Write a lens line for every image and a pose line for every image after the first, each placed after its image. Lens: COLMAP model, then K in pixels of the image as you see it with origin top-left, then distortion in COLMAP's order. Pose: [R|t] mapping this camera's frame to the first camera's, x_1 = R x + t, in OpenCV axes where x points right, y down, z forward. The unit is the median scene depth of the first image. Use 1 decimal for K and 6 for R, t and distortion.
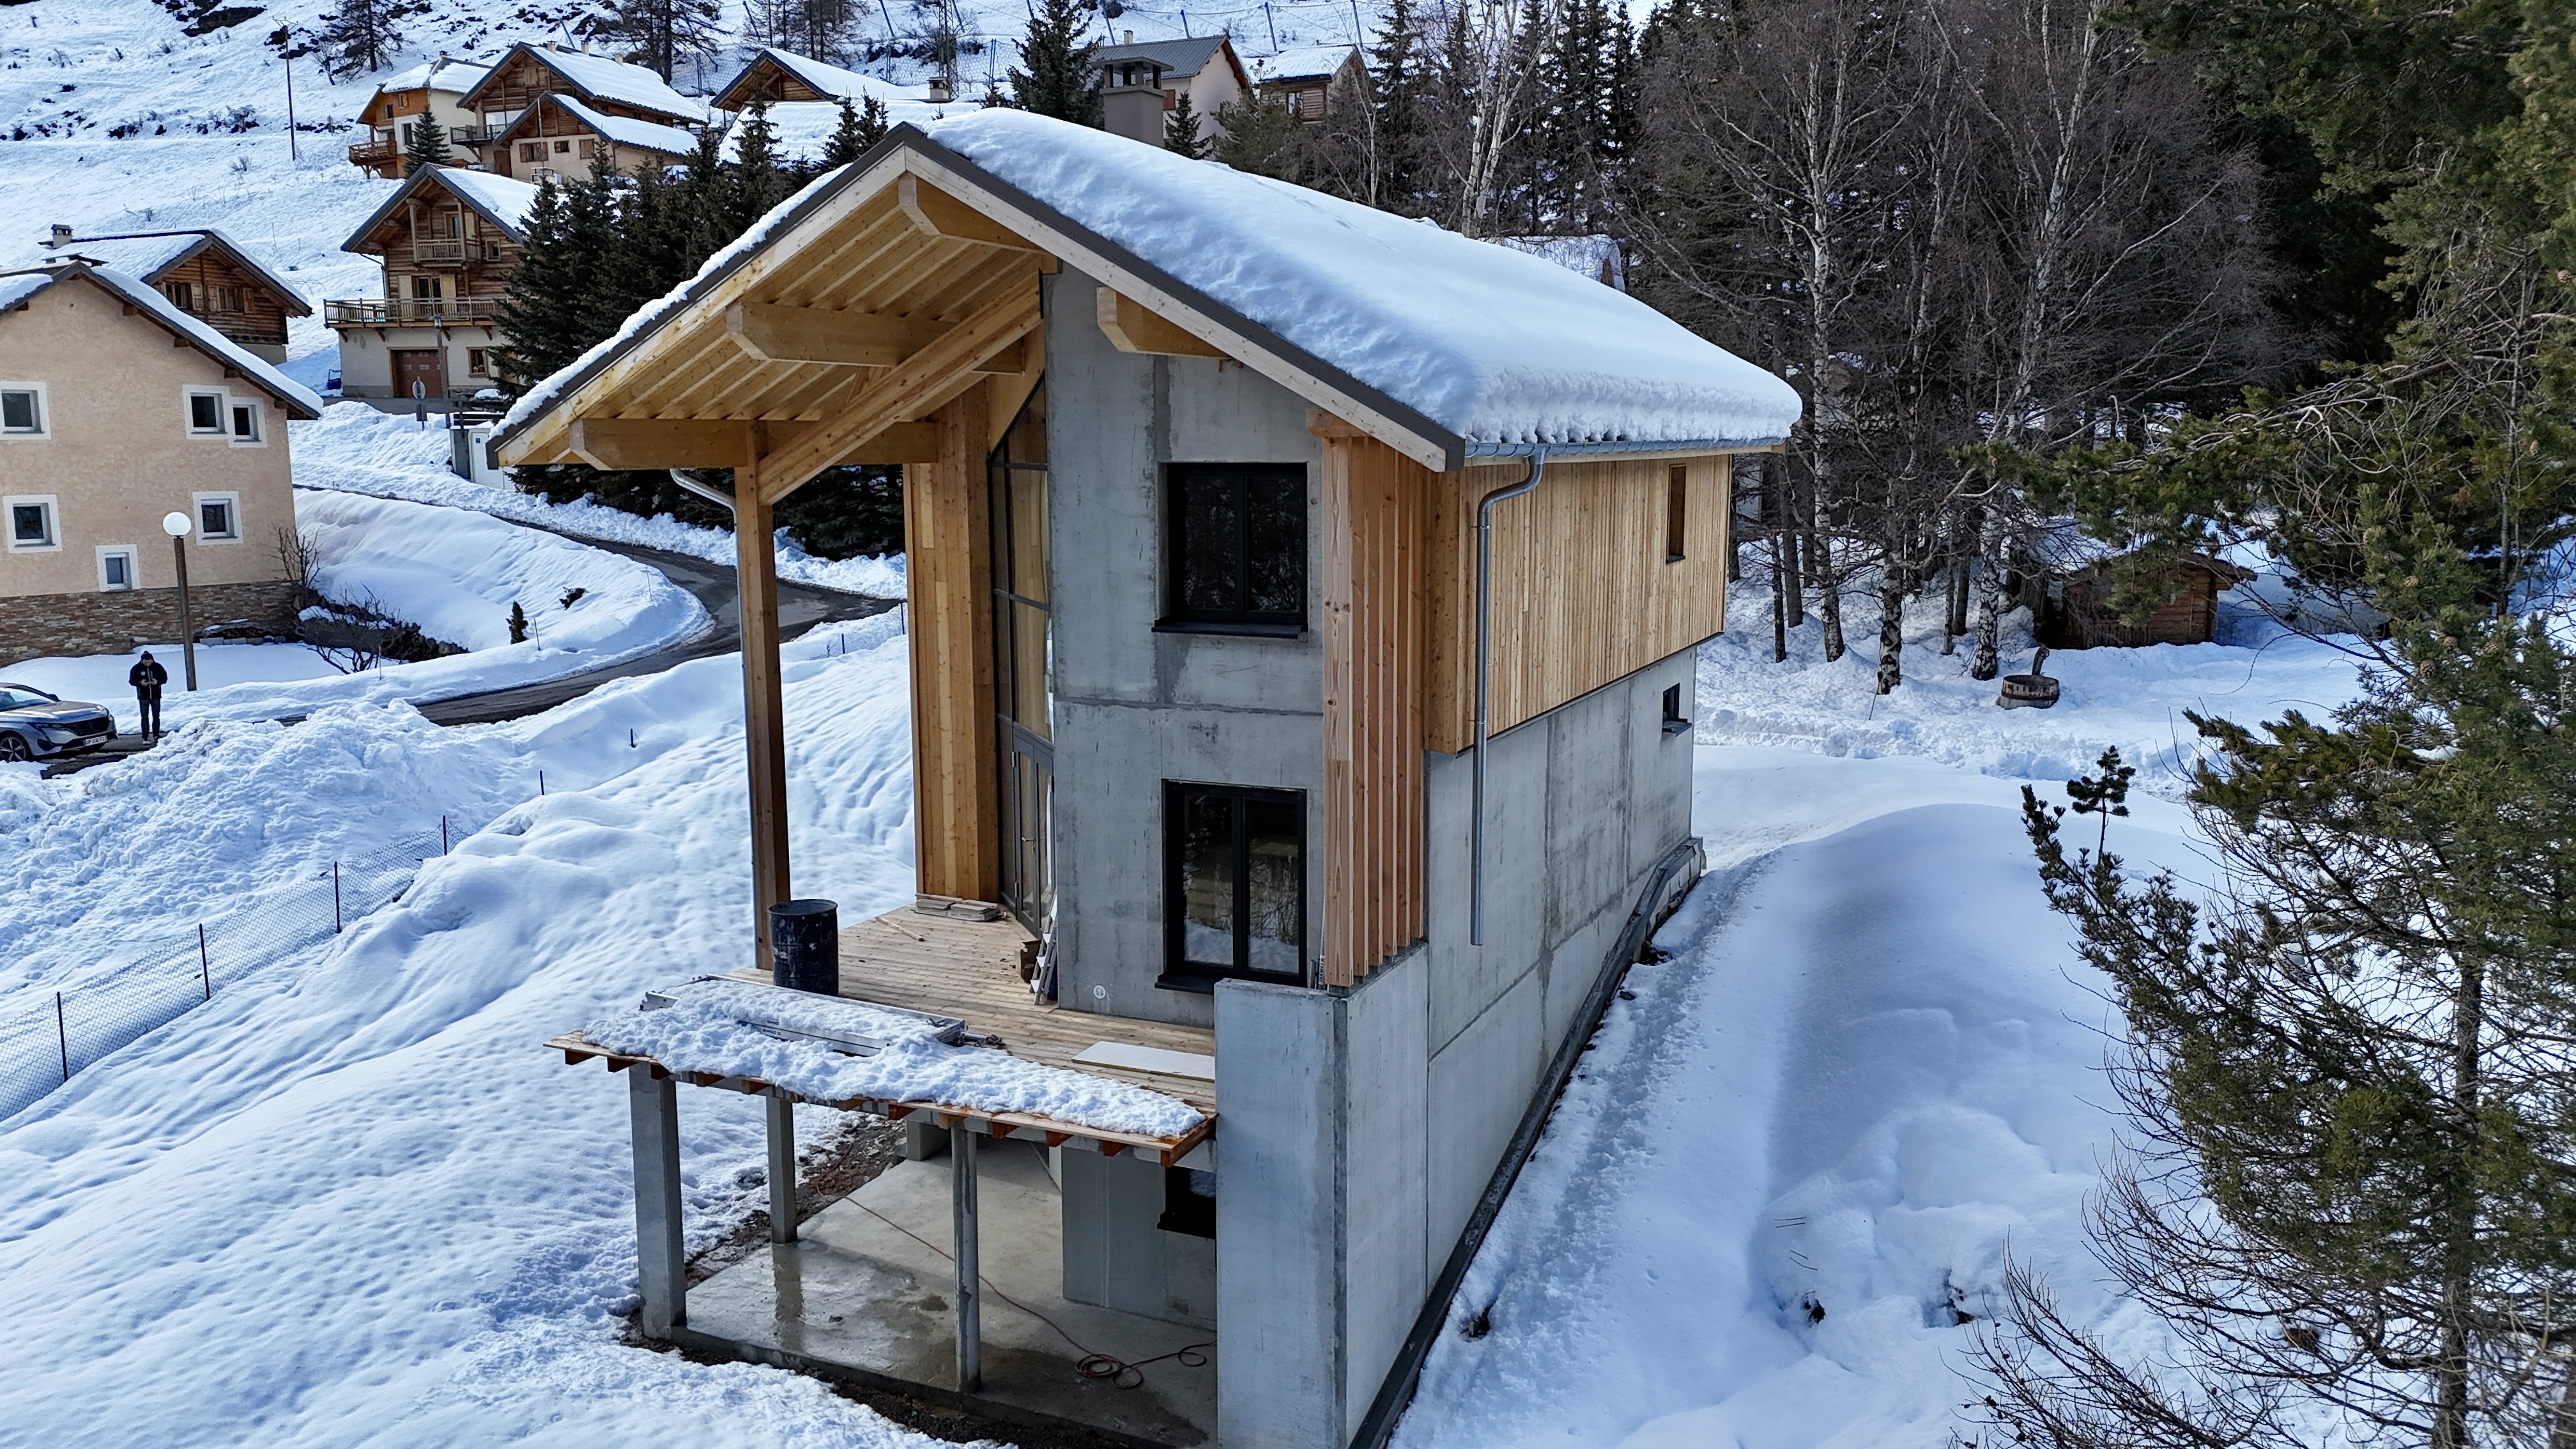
lens RADIAL K [[1869.5, 0, 1289.5], [0, 1869.5, 736.9], [0, 0, 1]] dist [0.060853, -0.053815]
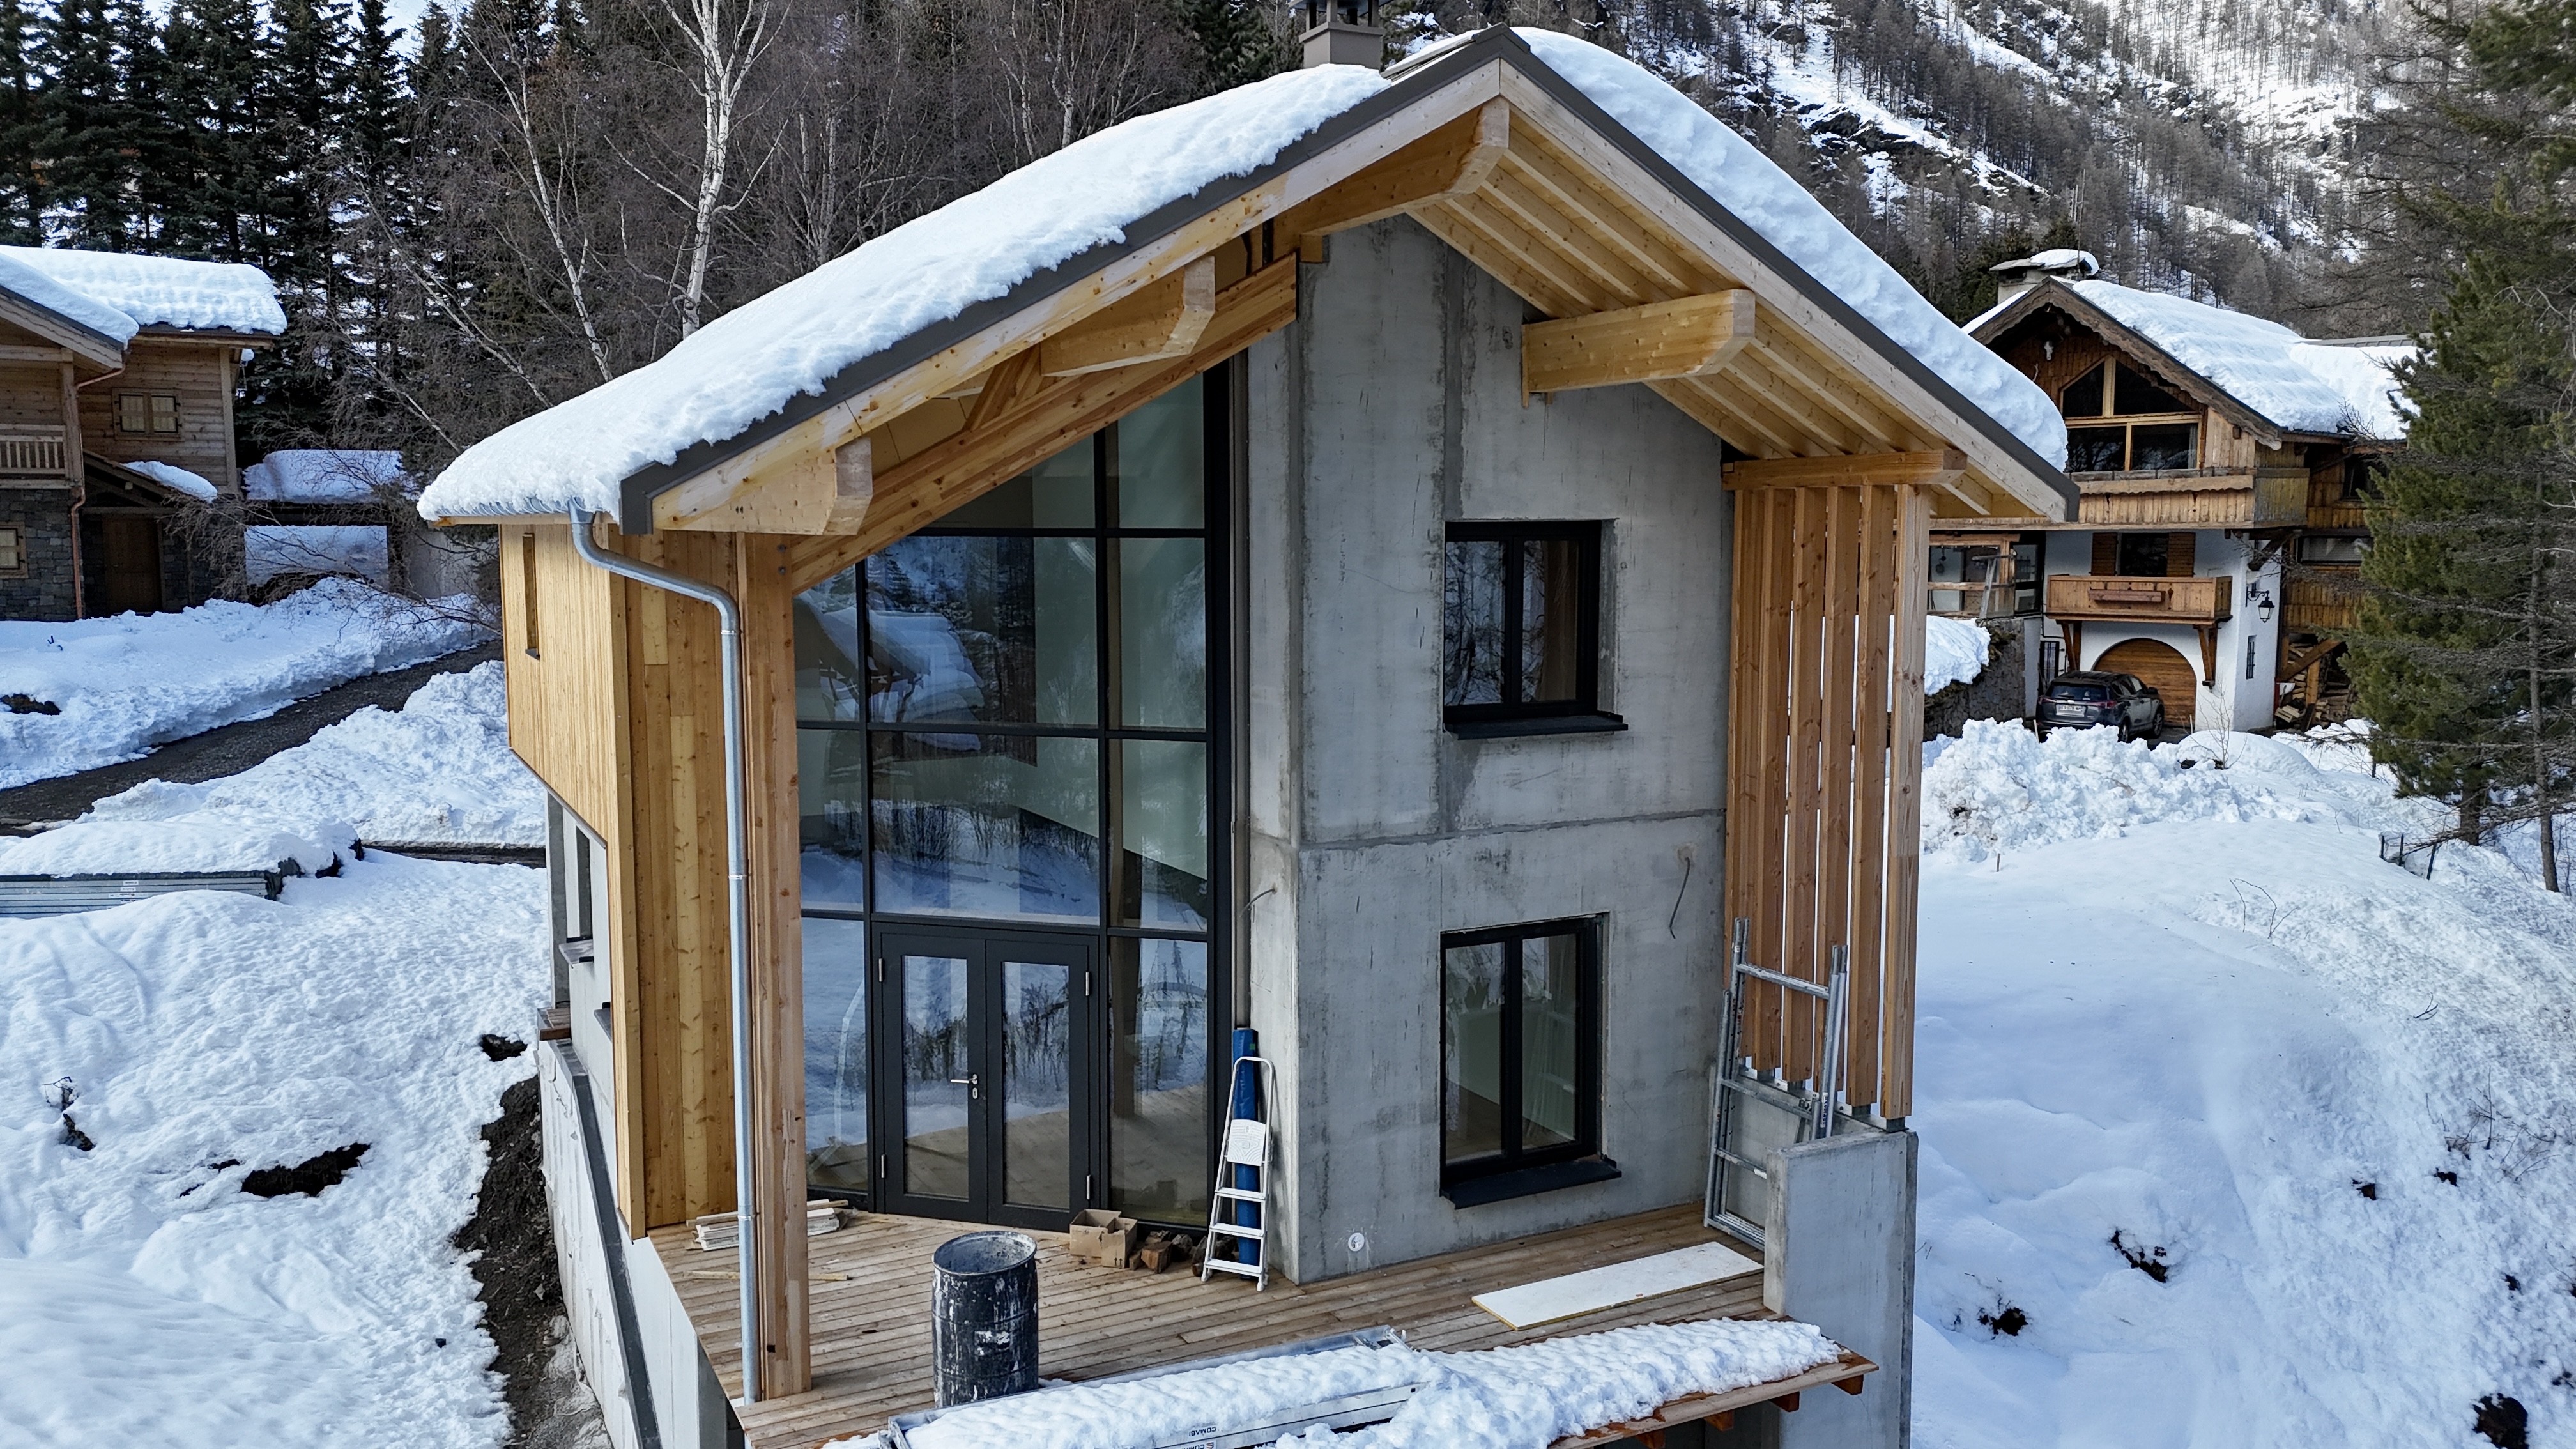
lens RADIAL K [[1869.5, 0, 1283.4], [0, 1869.5, 719.9], [0, 0, 1]] dist [0.060853, -0.053815]
pose [[0.623541, -0.077960, 0.777894, -0.570586], [0.123672, 0.992323, 0.000317, -0.058859], [-0.771947, 0.096006, 0.628396, 0.459111]]
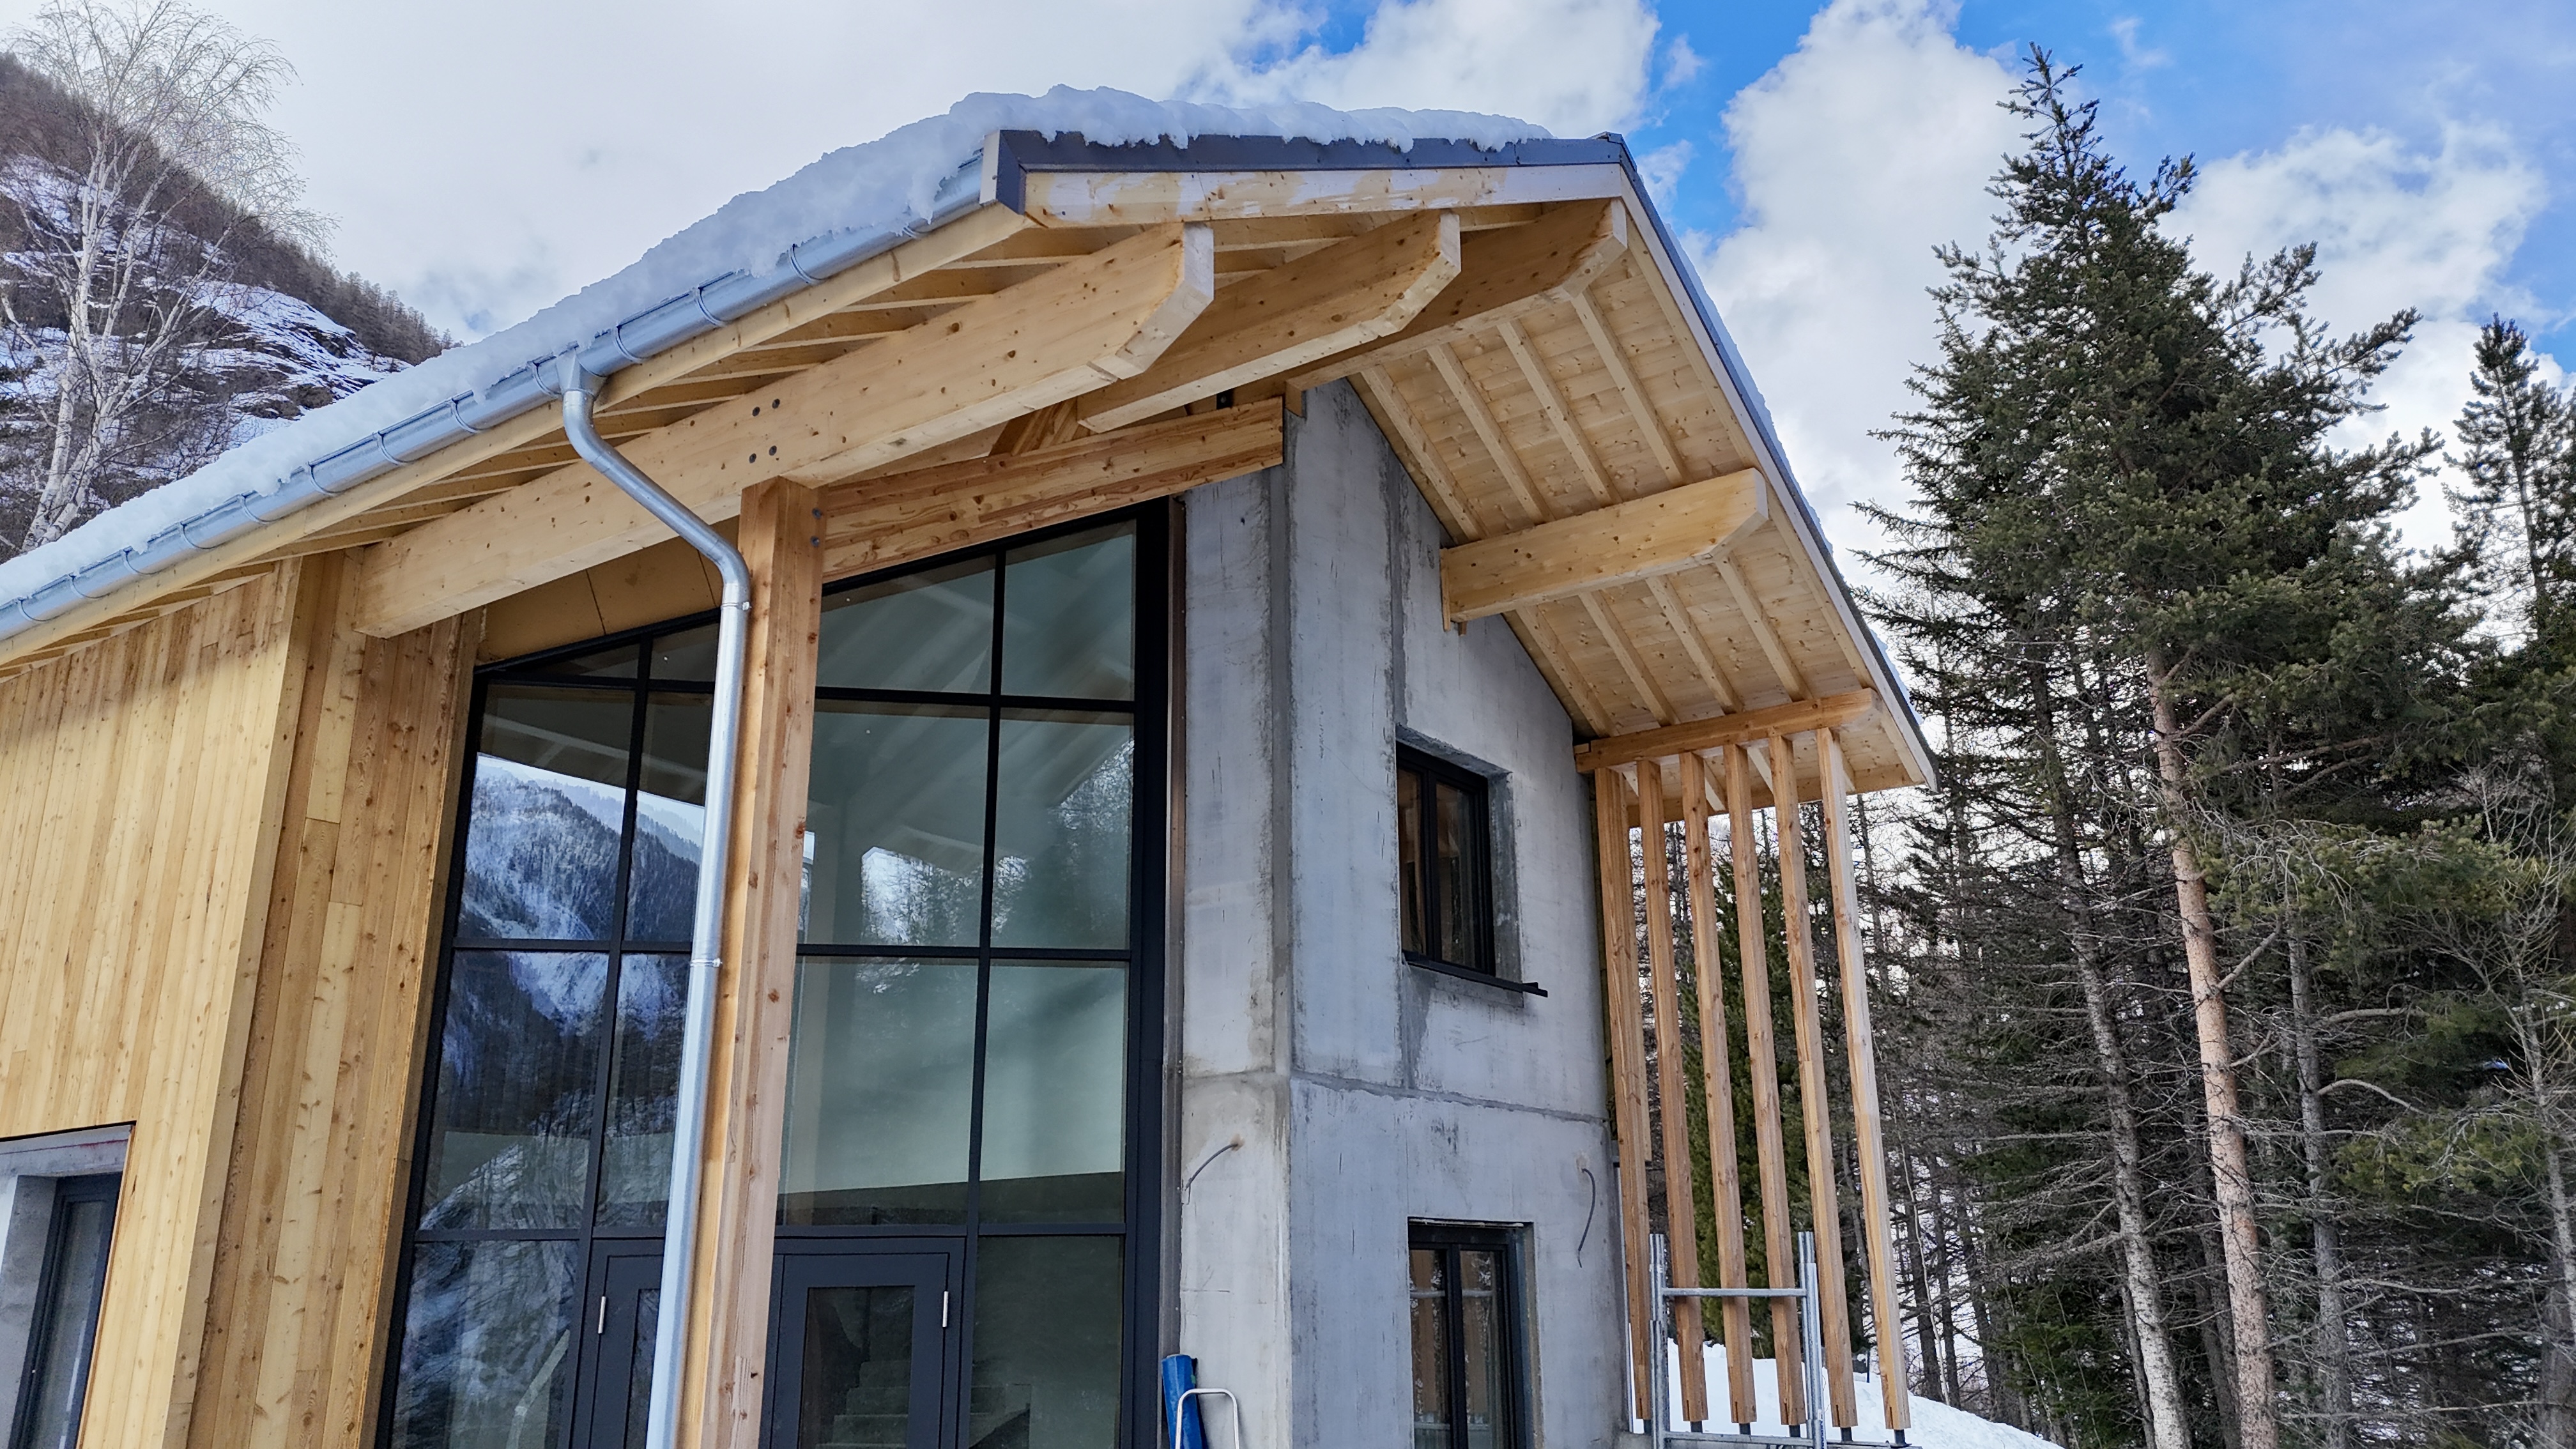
lens RADIAL K [[1869.5, 0, 1272.4], [0, 1869.5, 712.5], [0, 0, 1]] dist [0.060853, -0.053815]
pose [[0.203663, 0.291231, 0.934722, -0.569650], [0.163000, 0.931321, -0.325686, 0.050330], [-0.965377, 0.218690, 0.142205, 0.753473]]
